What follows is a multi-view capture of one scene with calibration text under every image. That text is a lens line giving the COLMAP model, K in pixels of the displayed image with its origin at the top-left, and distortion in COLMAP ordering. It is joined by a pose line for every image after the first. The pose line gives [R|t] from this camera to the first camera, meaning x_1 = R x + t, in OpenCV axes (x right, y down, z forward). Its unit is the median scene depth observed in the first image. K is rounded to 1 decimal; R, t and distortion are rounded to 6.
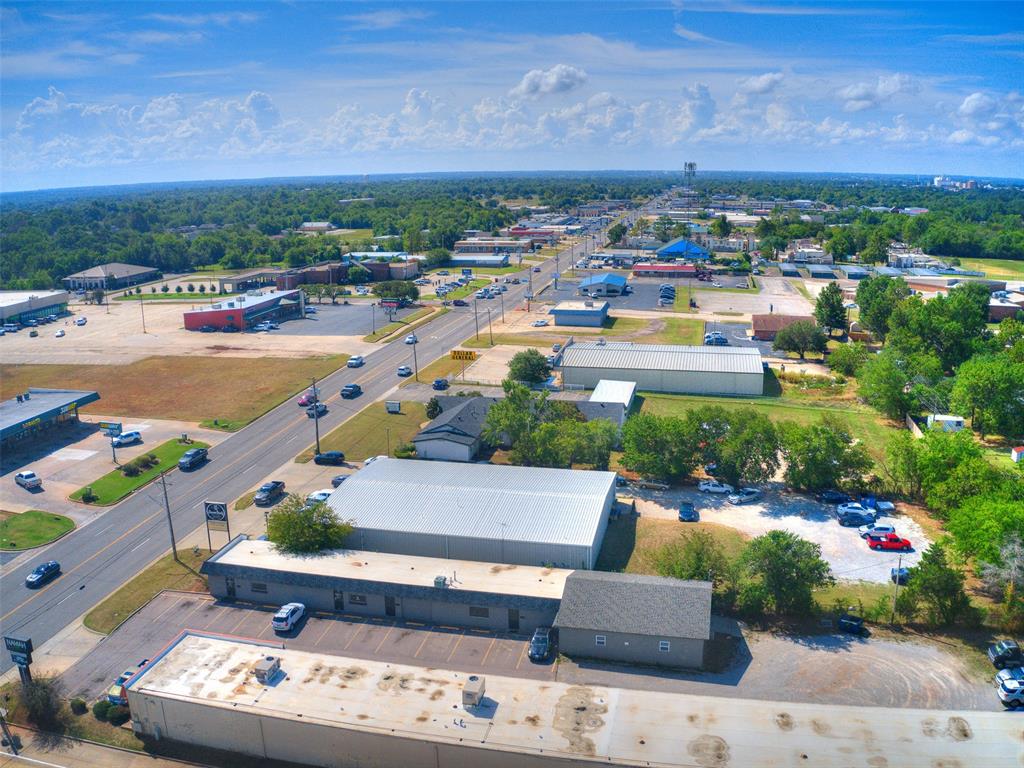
lens RADIAL K [[904.4, 0, 517.1], [0, 904.4, 379.8], [0, 0, 1]] dist [-0.186005, 0.014065]
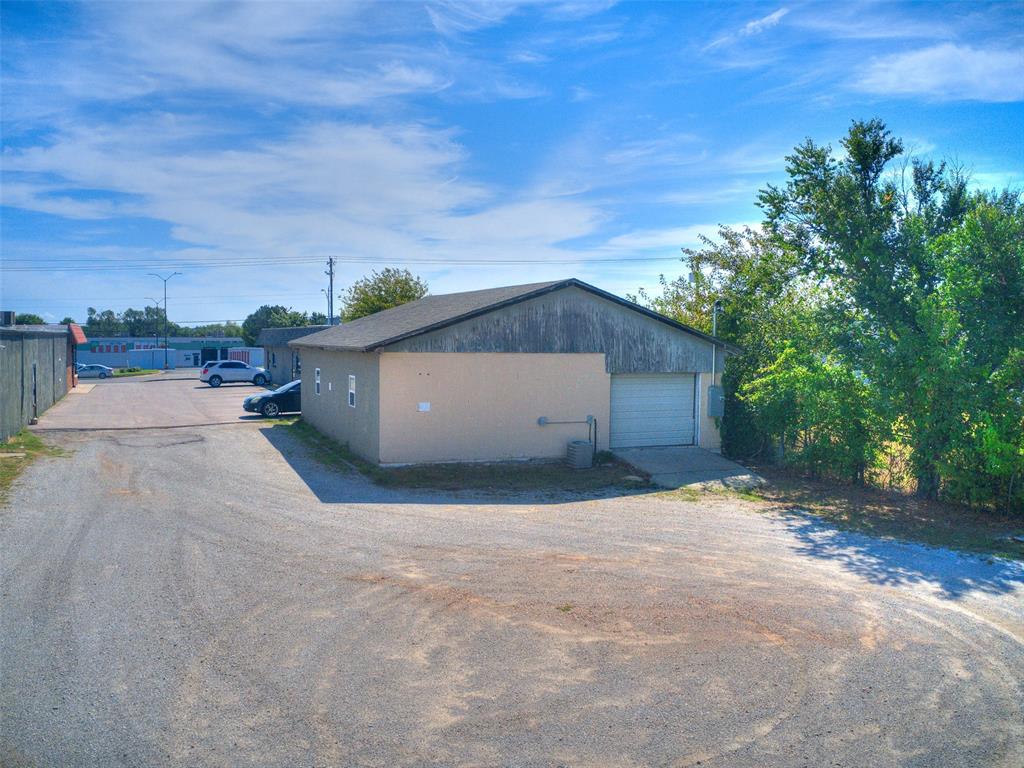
lens RADIAL K [[904.4, 0, 512.0], [0, 904.4, 383.2], [0, 0, 1]] dist [-0.186005, 0.014065]
pose [[0.577292, 0.057026, -0.814544, 0.376095], [-0.201650, 0.976617, -0.074542, 0.242415], [0.791246, 0.207285, 0.575293, 0.660494]]
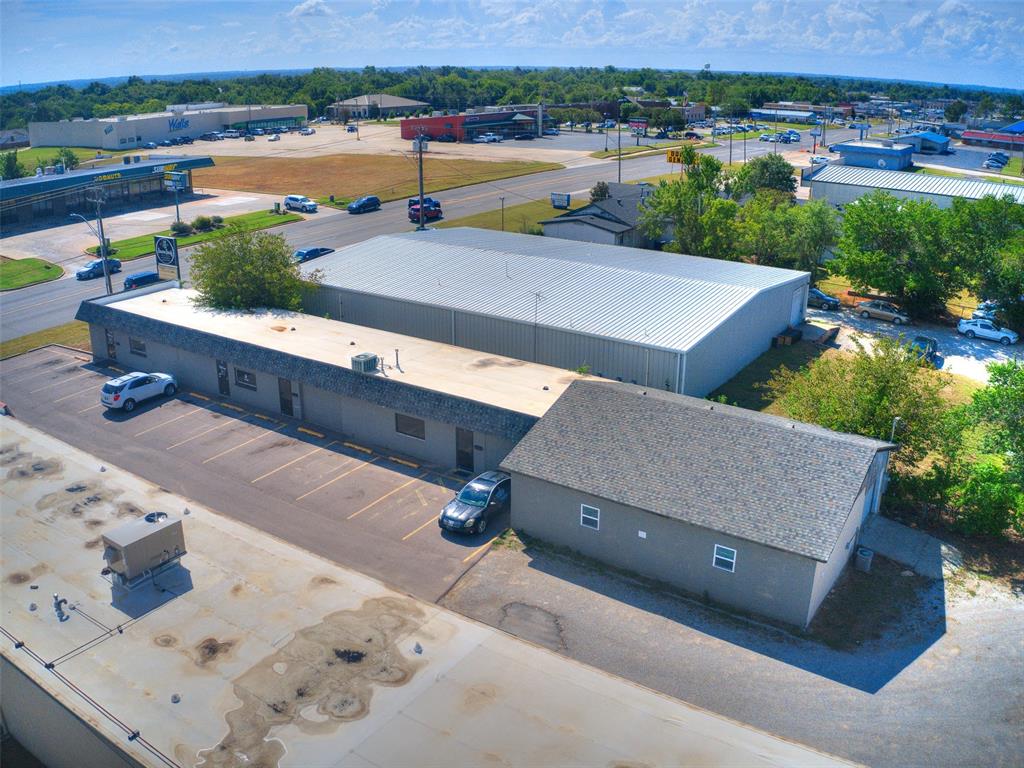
lens RADIAL K [[904.4, 0, 511.3], [0, 904.4, 384.4], [0, 0, 1]] dist [-0.186005, 0.014065]
pose [[0.928935, 0.137877, -0.343613, 0.159865], [-0.097024, 0.986294, 0.133459, 0.136293], [0.357304, -0.090636, 0.929580, 0.455024]]
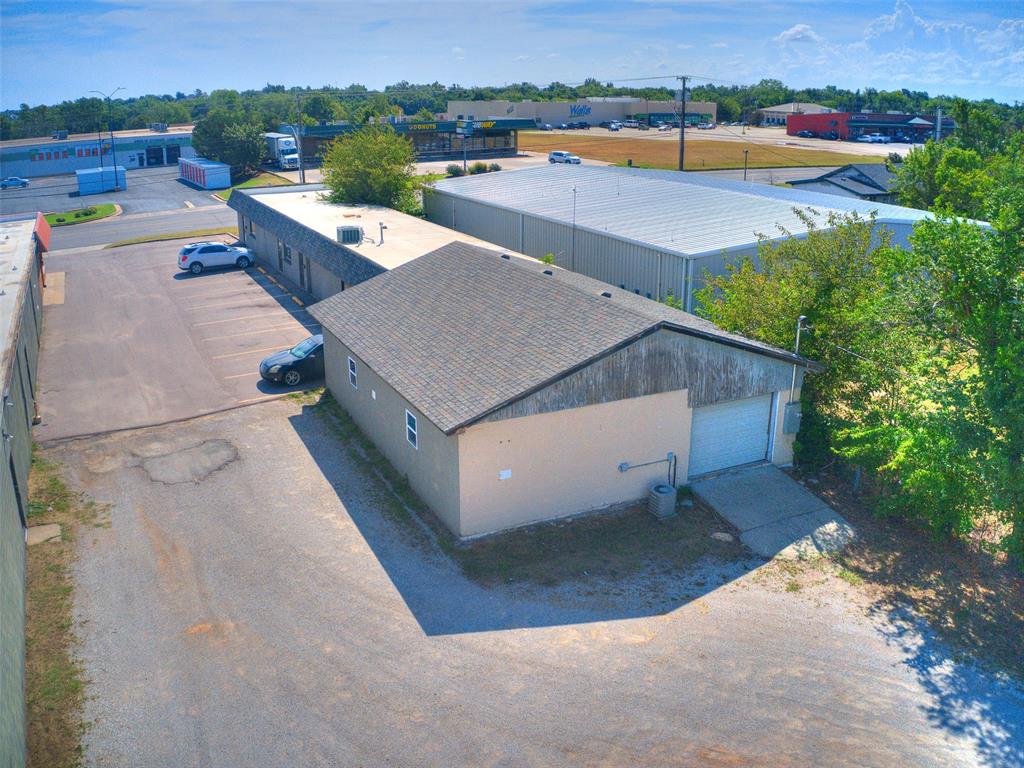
lens RADIAL K [[904.4, 0, 513.9], [0, 904.4, 382.6], [0, 0, 1]] dist [-0.186005, 0.014065]
pose [[0.627640, 0.252222, -0.736513, 0.325898], [-0.182215, 0.967378, 0.176003, 0.173457], [0.756879, 0.023737, 0.653124, 0.637404]]
